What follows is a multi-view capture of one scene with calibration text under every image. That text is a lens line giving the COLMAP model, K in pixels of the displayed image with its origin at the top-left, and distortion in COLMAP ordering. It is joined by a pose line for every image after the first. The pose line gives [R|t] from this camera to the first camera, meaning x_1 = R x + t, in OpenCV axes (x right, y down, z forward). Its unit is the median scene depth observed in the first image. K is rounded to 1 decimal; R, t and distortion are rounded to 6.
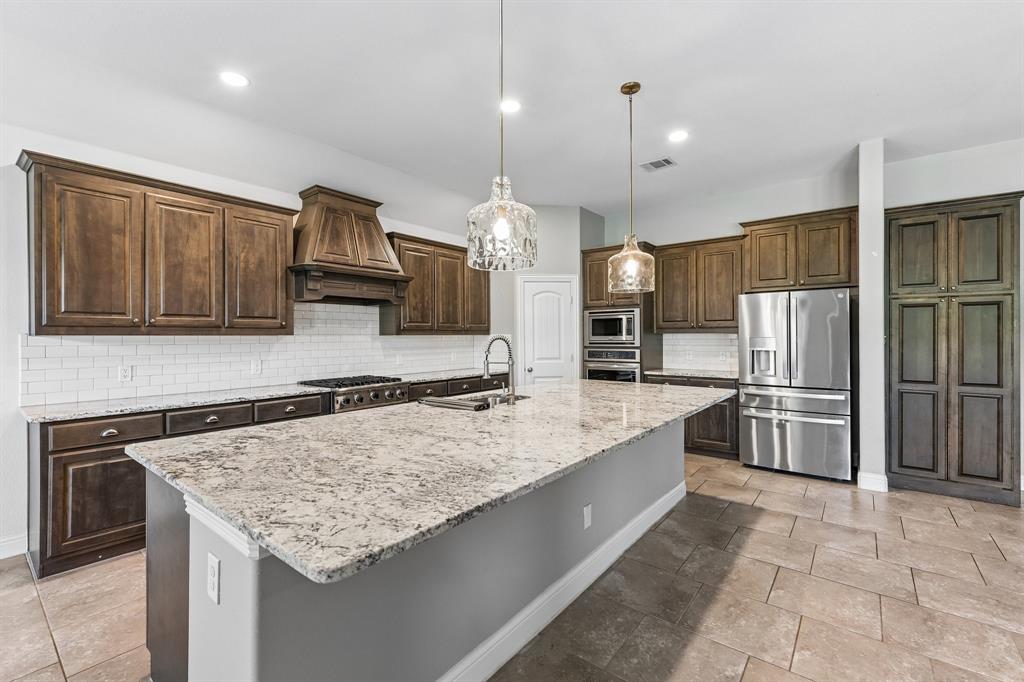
lens RADIAL K [[440.9, 0, 522.8], [0, 440.9, 333.0], [0, 0, 1]] dist [0.019710, 0.000050]
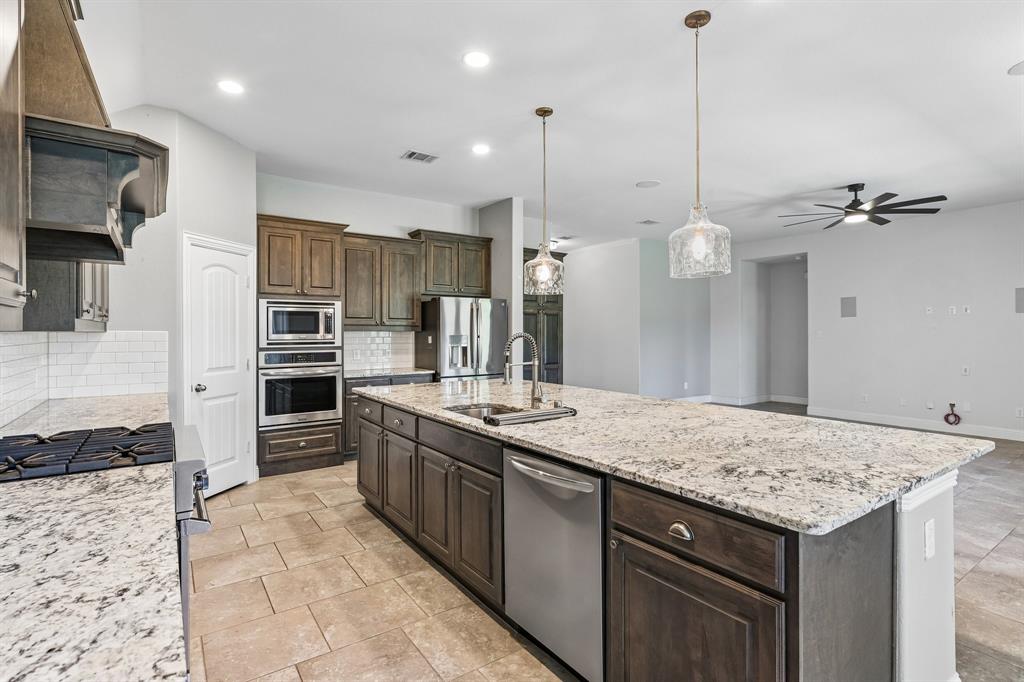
lens RADIAL K [[492.1, 0, 512.9], [0, 492.1, 337.0], [0, 0, 1]] dist [0.000978, 0.000123]
pose [[0.292257, -0.005096, 0.956326, -0.571331], [-0.006992, 0.999948, 0.007465, 0.003281], [-0.956314, -0.008869, 0.292206, 0.418946]]
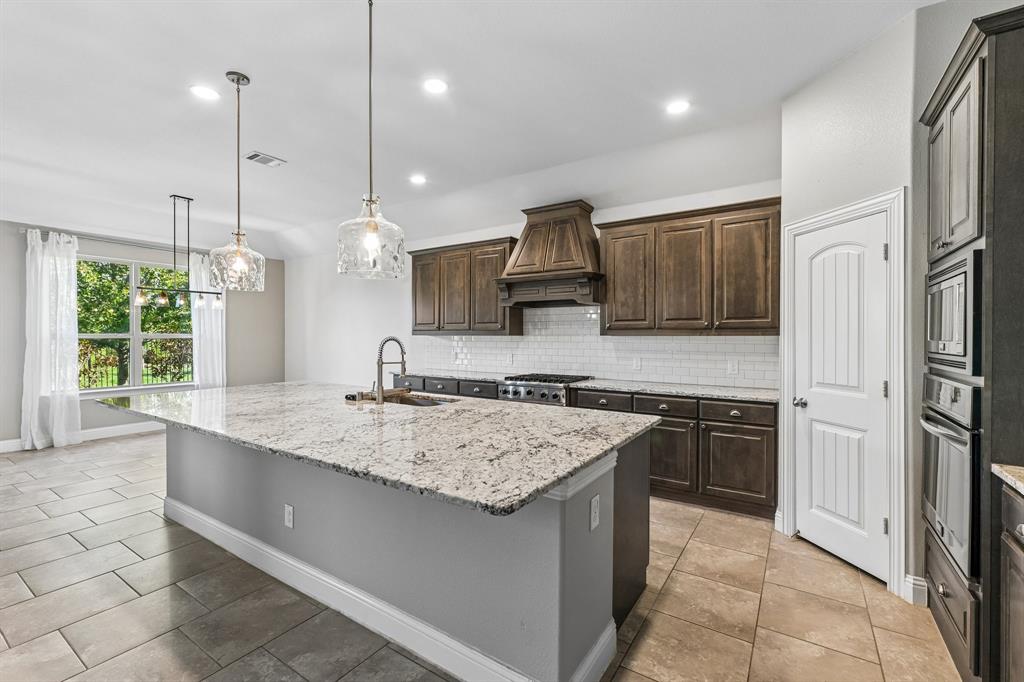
lens RADIAL K [[440.2, 0, 515.7], [0, 440.2, 338.1], [0, 0, 1]] dist [-0.014209, -0.000079]
pose [[0.078842, 0.008407, -0.996852, 0.563872], [0.003148, 0.999957, 0.008682, 0.001311], [0.996882, -0.003822, 0.078812, 0.692290]]
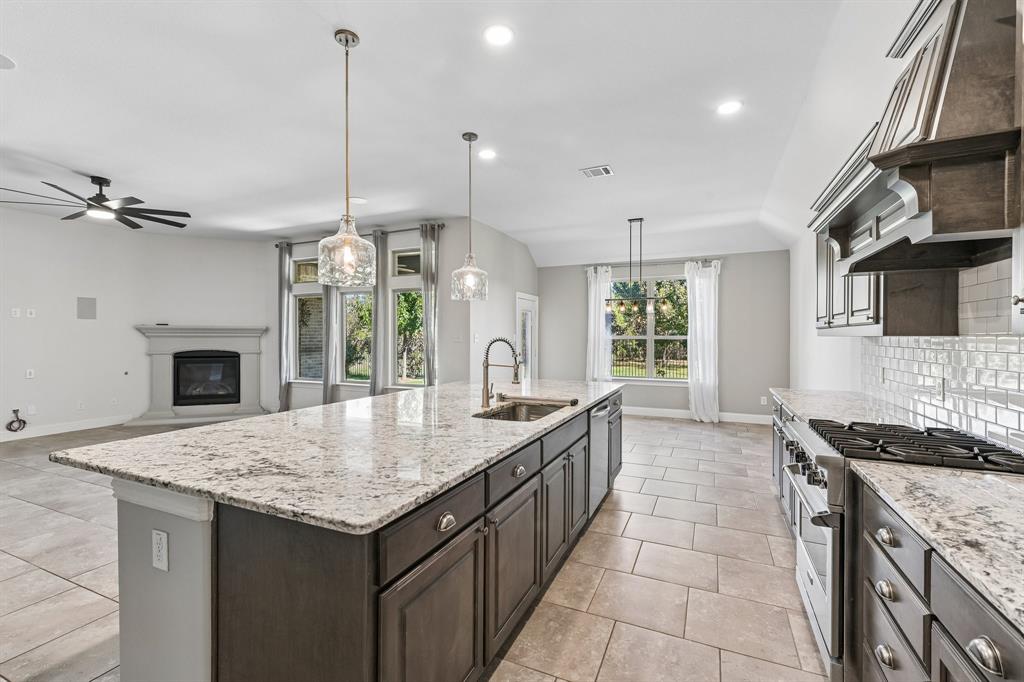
lens RADIAL K [[438.5, 0, 512.0], [0, 438.5, 341.0], [0, 0, 1]] dist [-0.000753, -0.000042]
pose [[-0.972445, 0.004628, -0.233085, 0.080689], [0.003661, 0.999983, 0.004580, 0.006142], [0.233102, 0.003601, -0.972446, 1.104627]]
